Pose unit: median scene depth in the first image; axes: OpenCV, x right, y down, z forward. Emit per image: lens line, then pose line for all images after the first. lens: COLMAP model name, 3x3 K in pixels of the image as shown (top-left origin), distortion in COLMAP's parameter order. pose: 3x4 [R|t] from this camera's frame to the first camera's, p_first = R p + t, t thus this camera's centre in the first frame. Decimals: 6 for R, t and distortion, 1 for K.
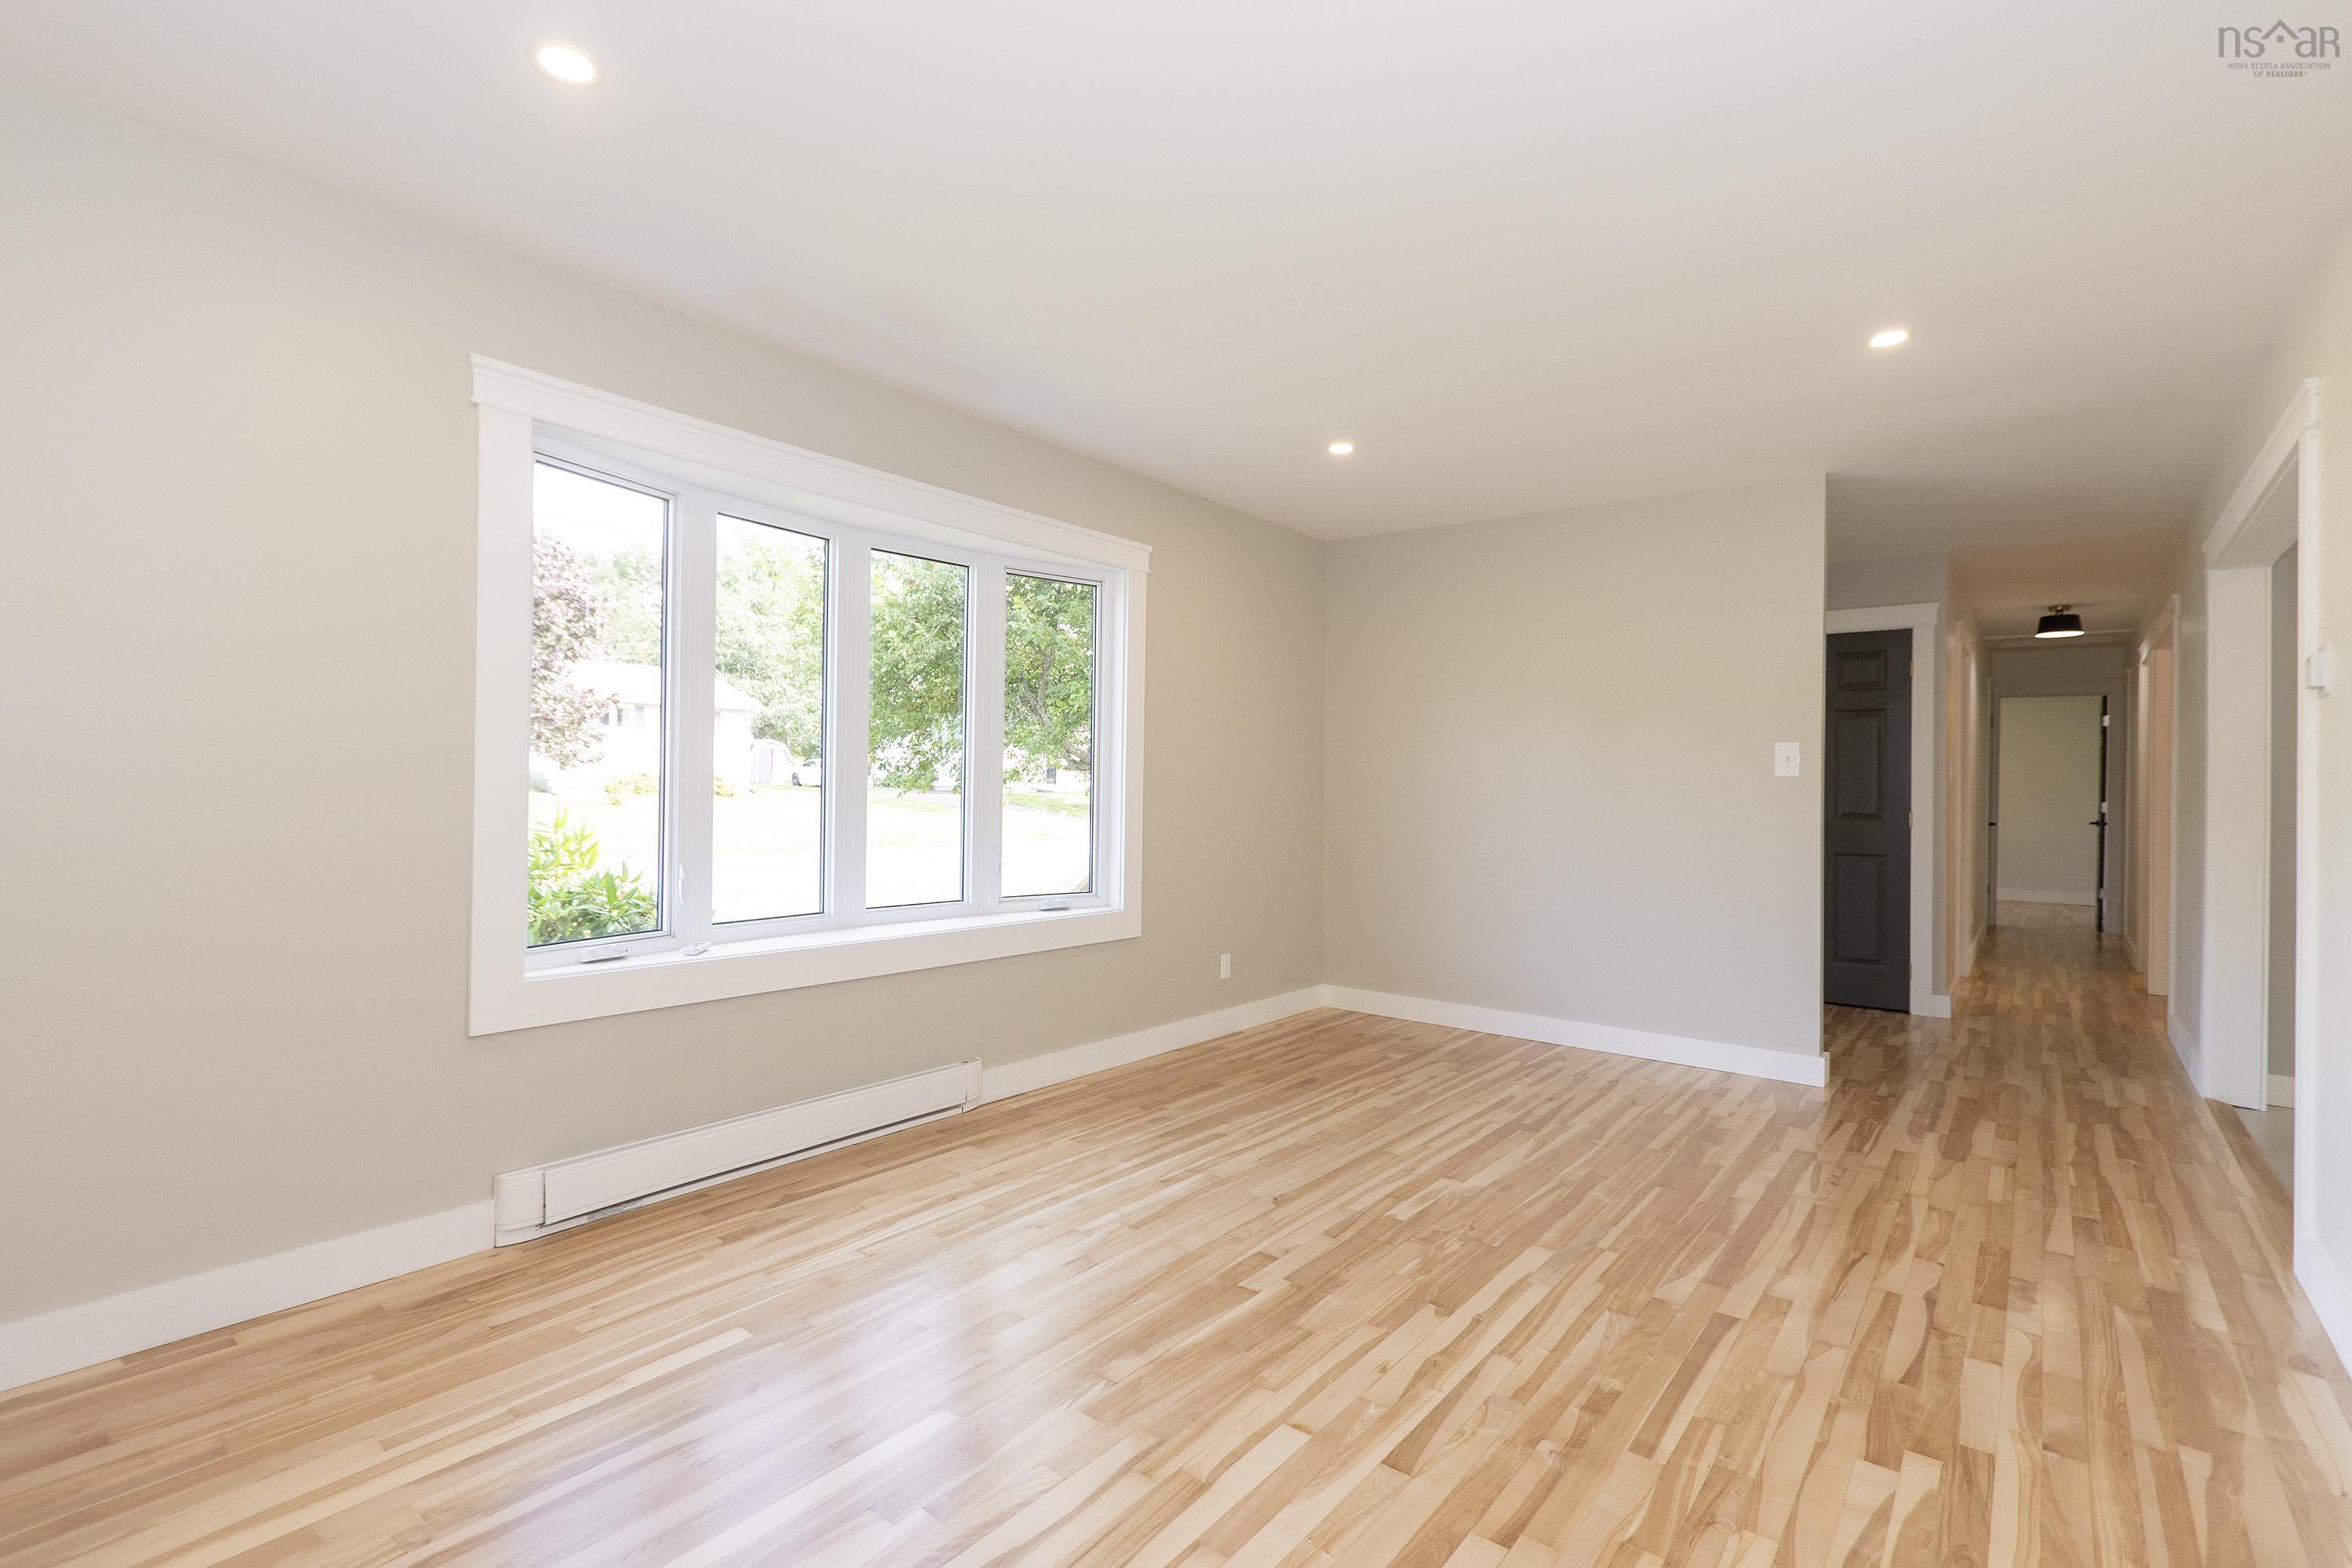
lens RADIAL K [[1106.0, 0, 1198.4], [0, 1106.0, 783.0], [0, 0, 1]] dist [0.002401, 0.000013]
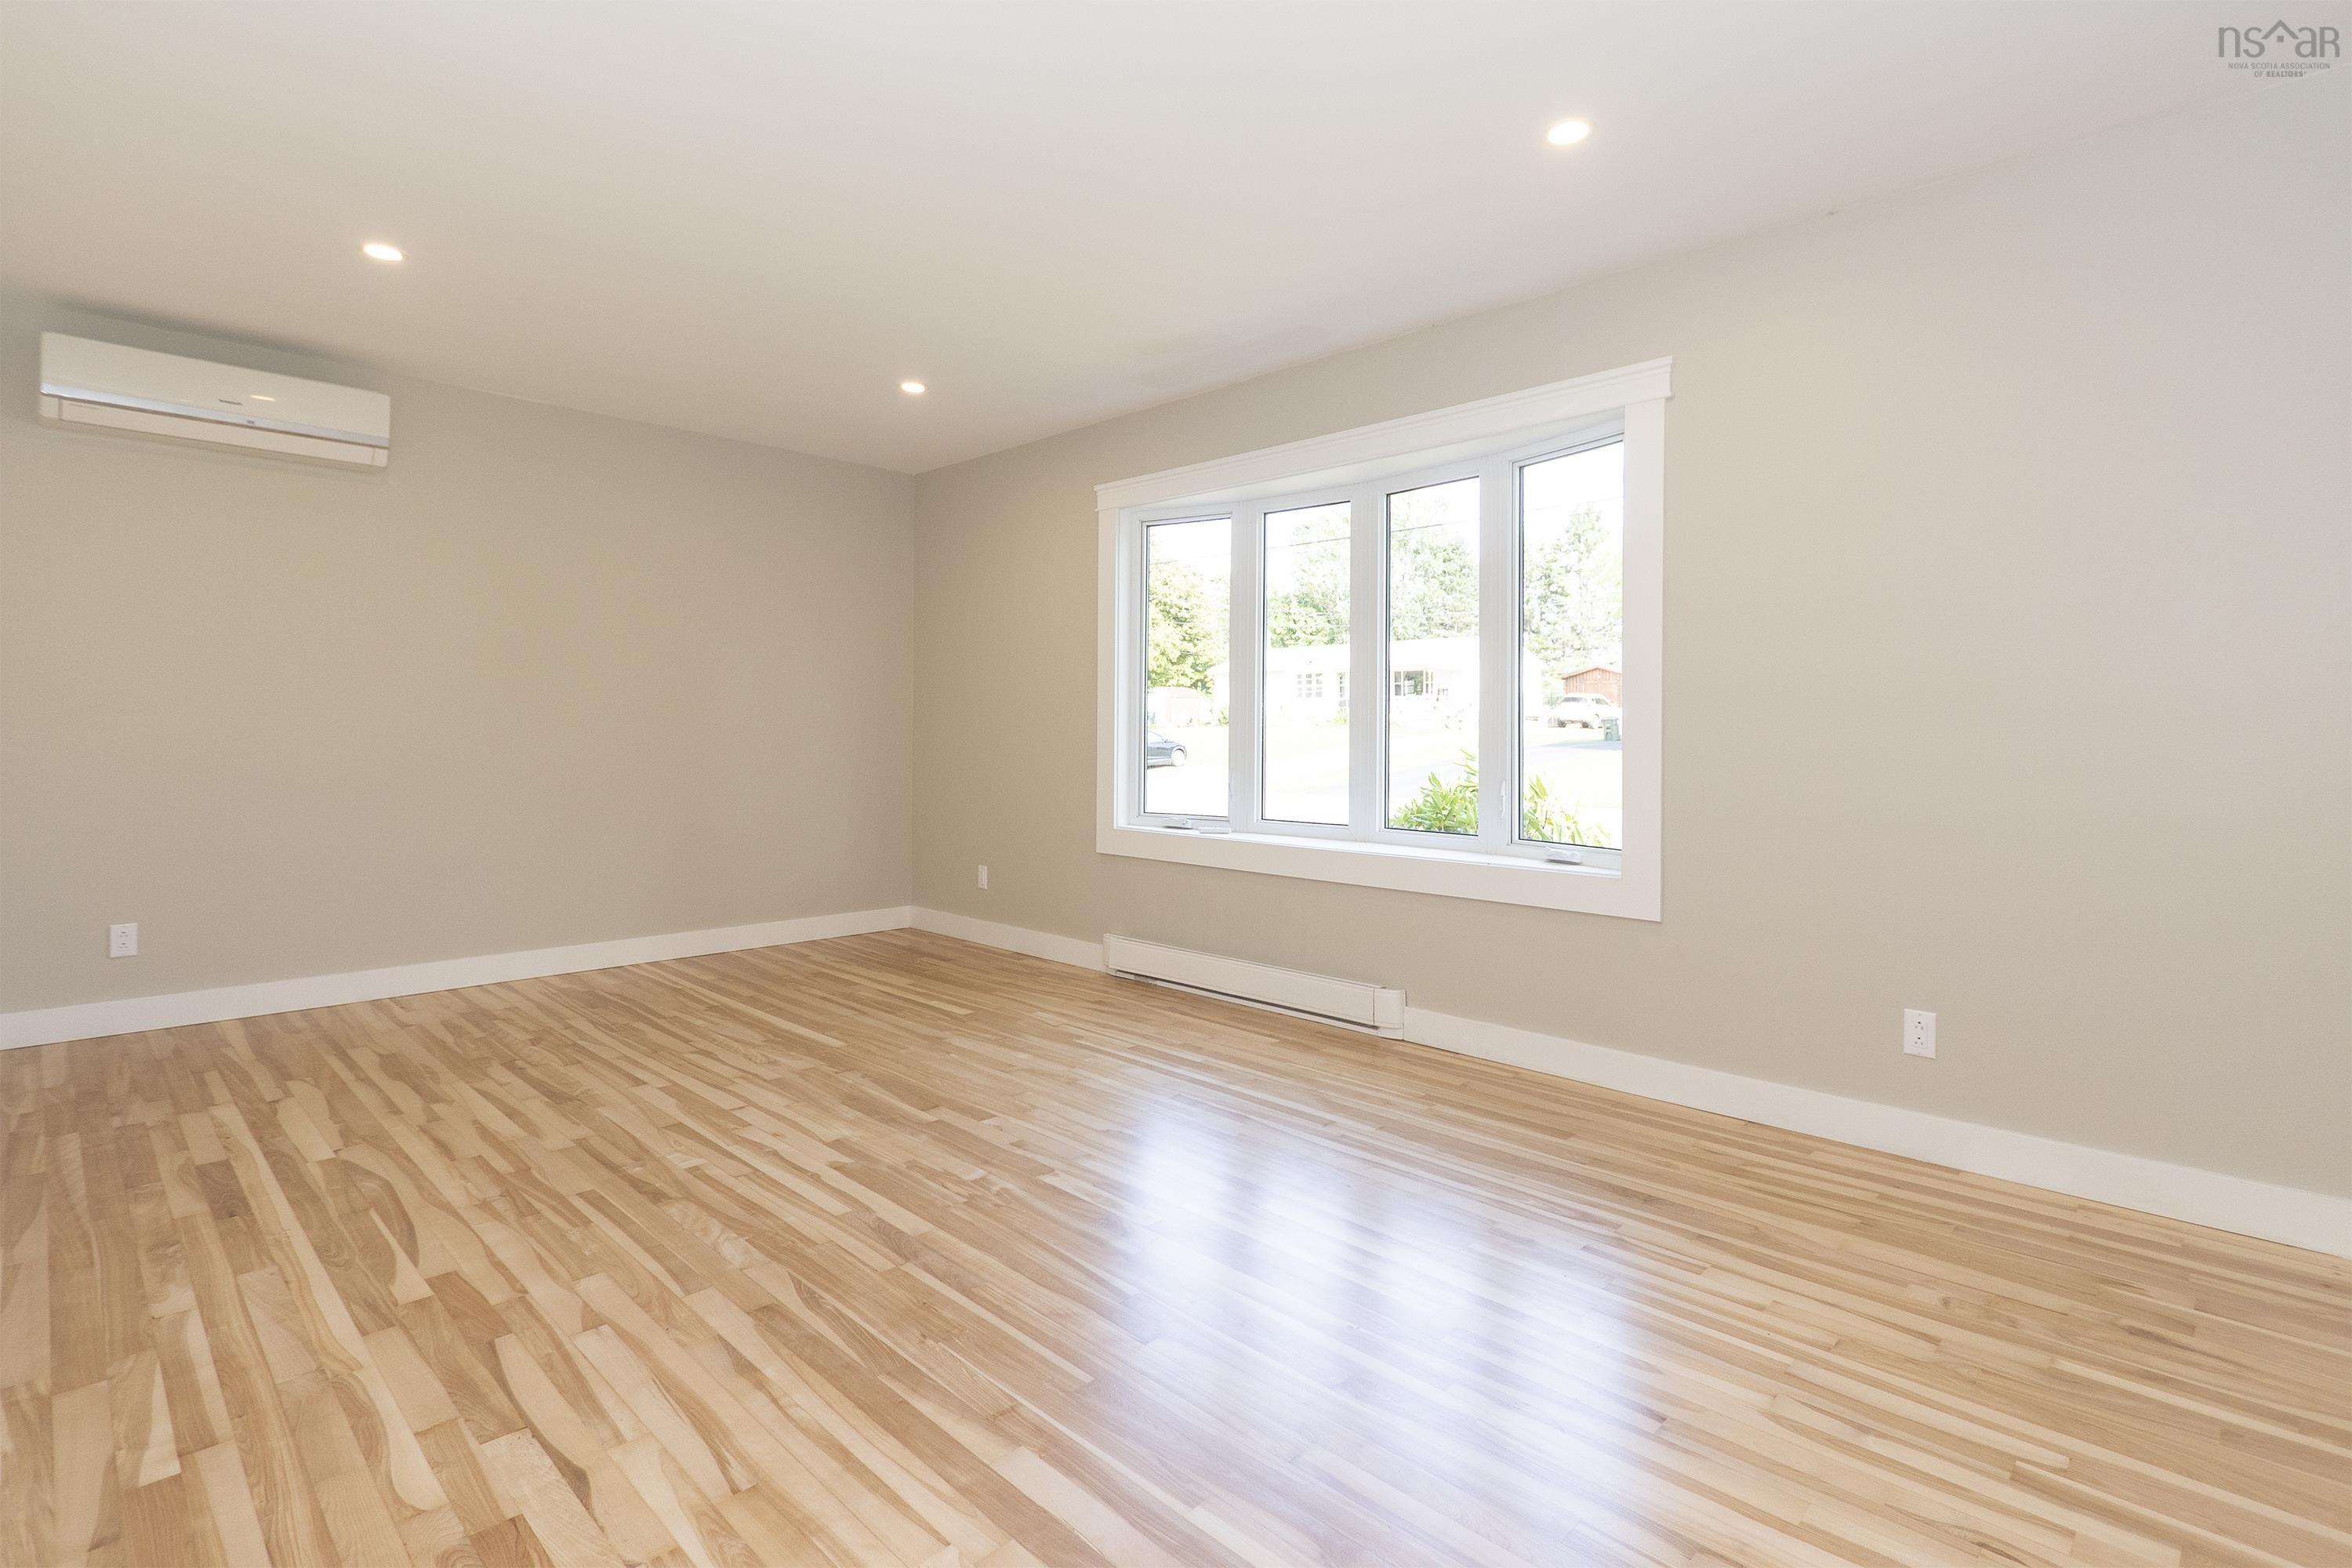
lens RADIAL K [[1134.8, 0, 1163.1], [0, 1134.8, 728.2], [0, 0, 1]] dist [0.002871, 0.000214]
pose [[-0.137170, -0.017751, -0.990388, 1.052186], [-0.006261, 0.999835, -0.017053, 0.046405], [0.990528, 0.003861, -0.137259, 1.186063]]
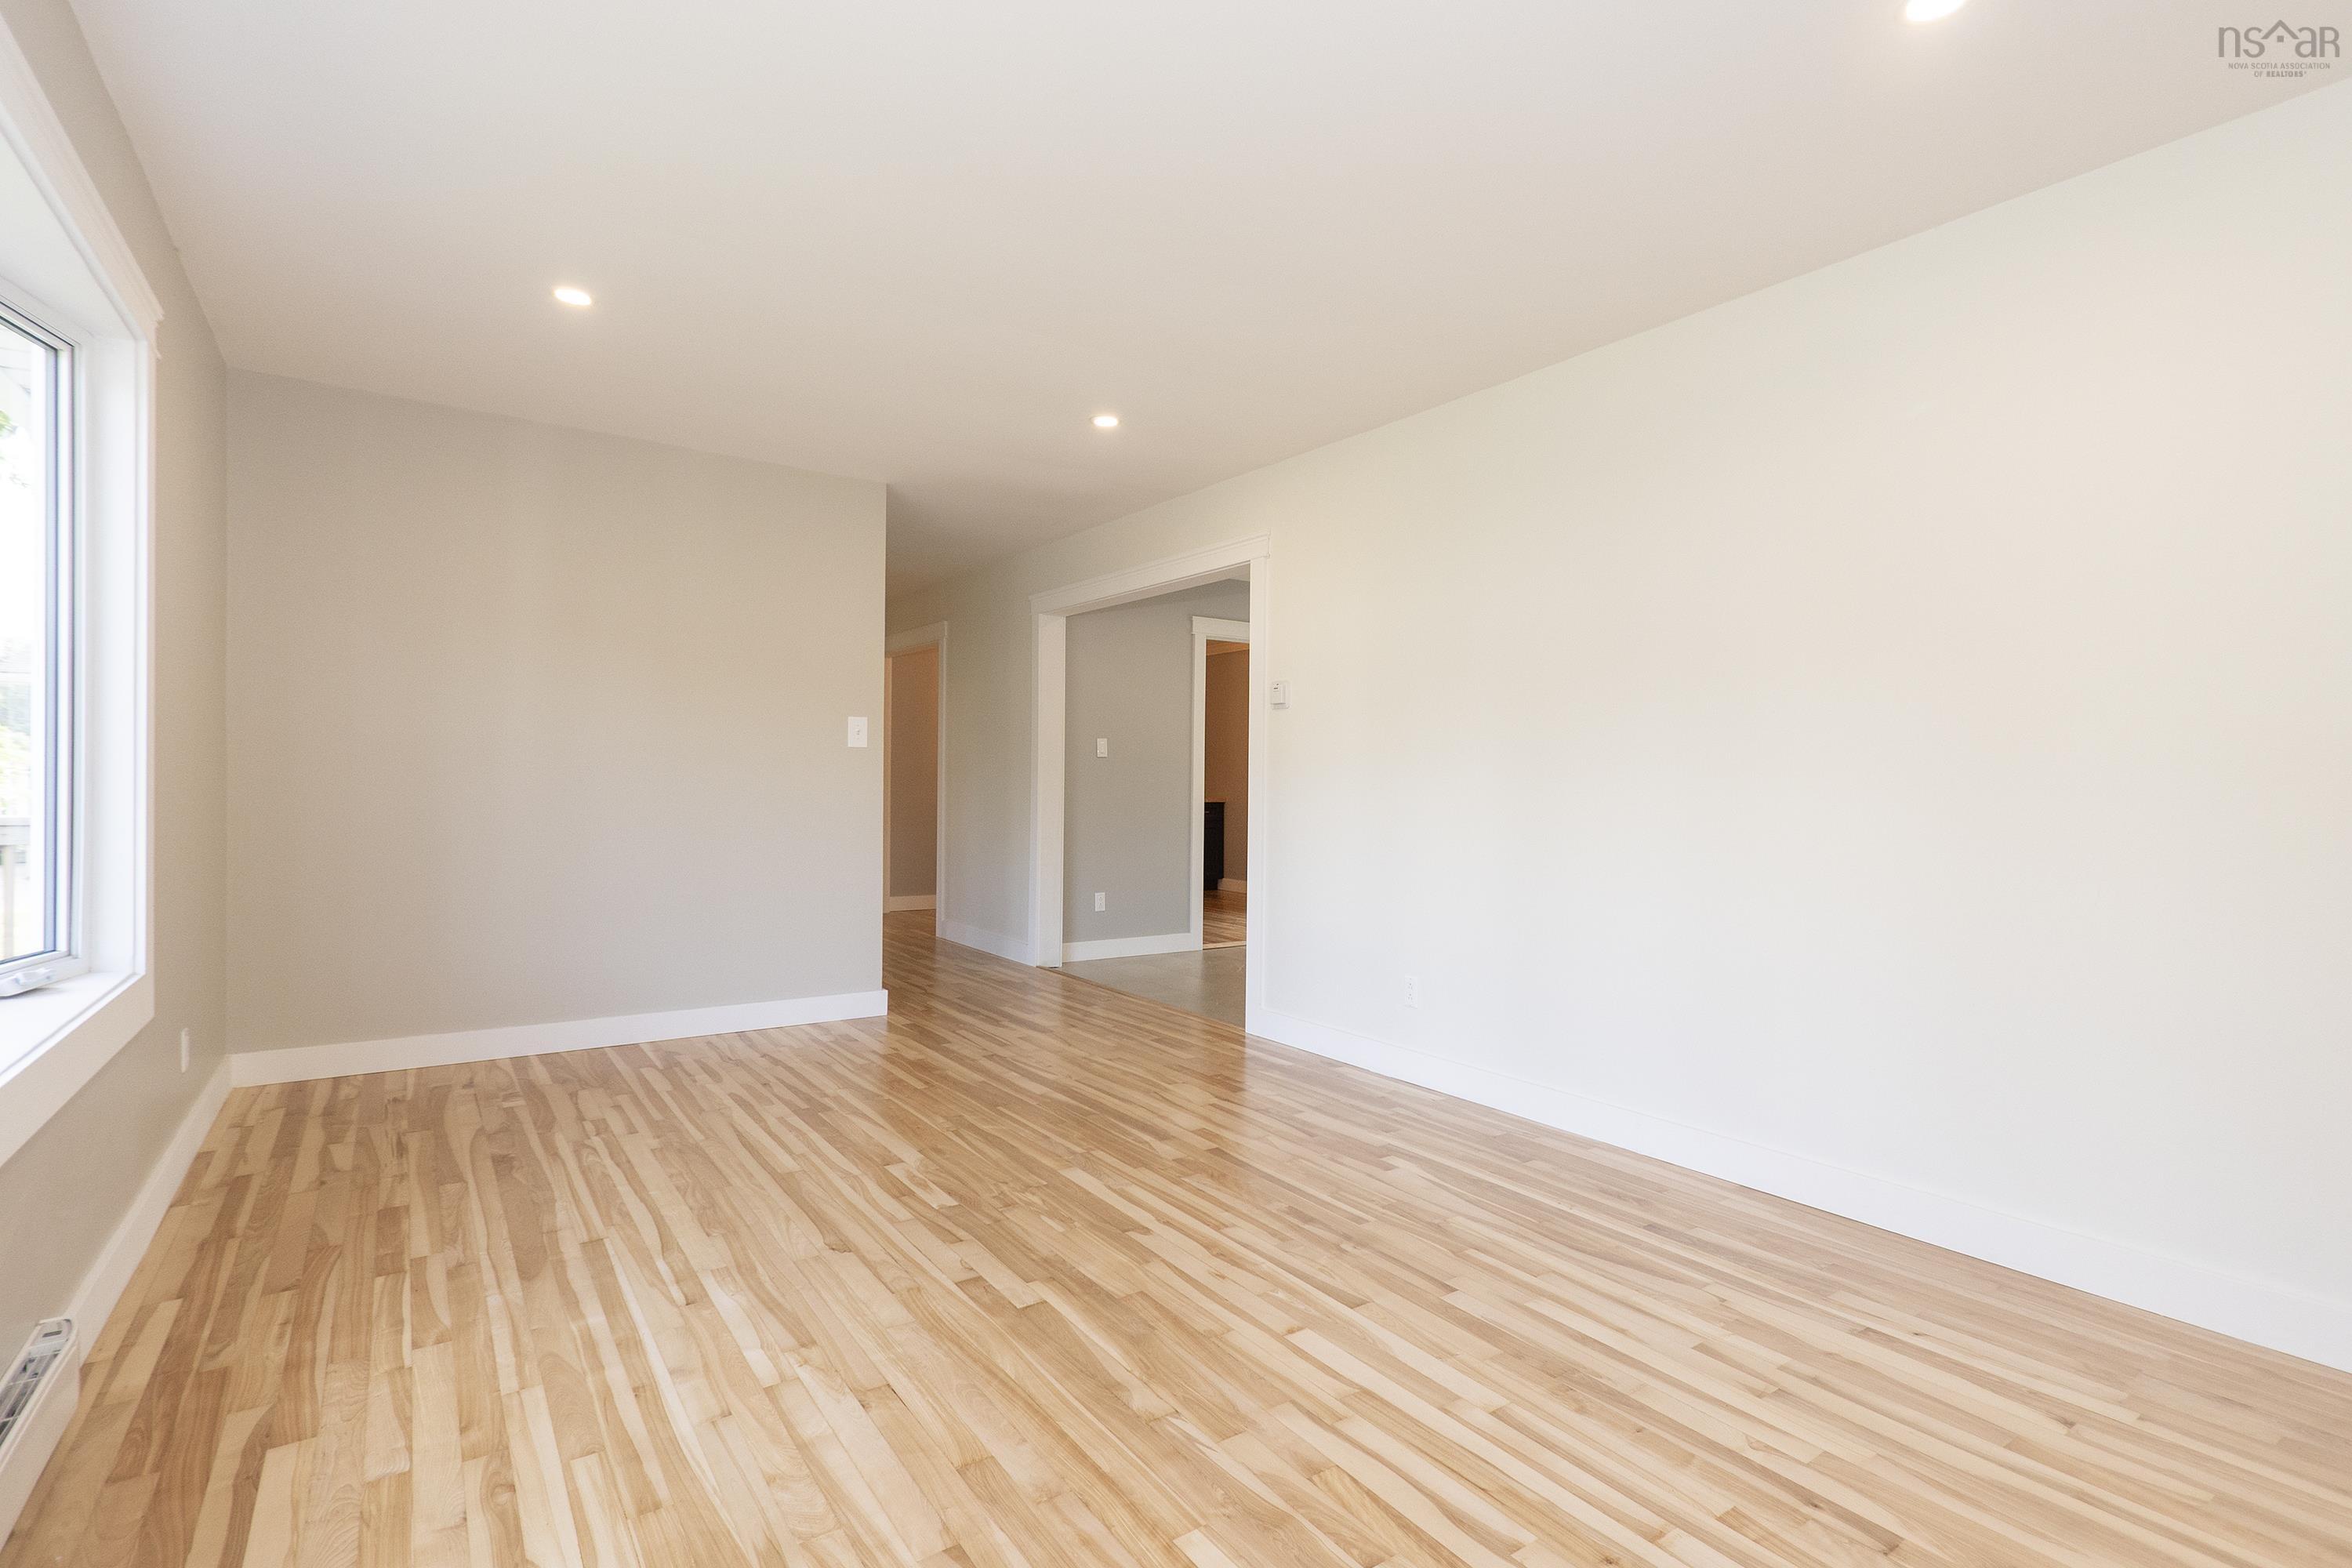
lens RADIAL K [[1106.0, 0, 1198.4], [0, 1106.0, 783.0], [0, 0, 1]] dist [0.002401, 0.000013]
pose [[0.287574, -0.015761, 0.957629, -0.647298], [-0.008117, 0.999789, 0.018892, 0.009859], [-0.957724, -0.013206, 0.287386, 0.511743]]
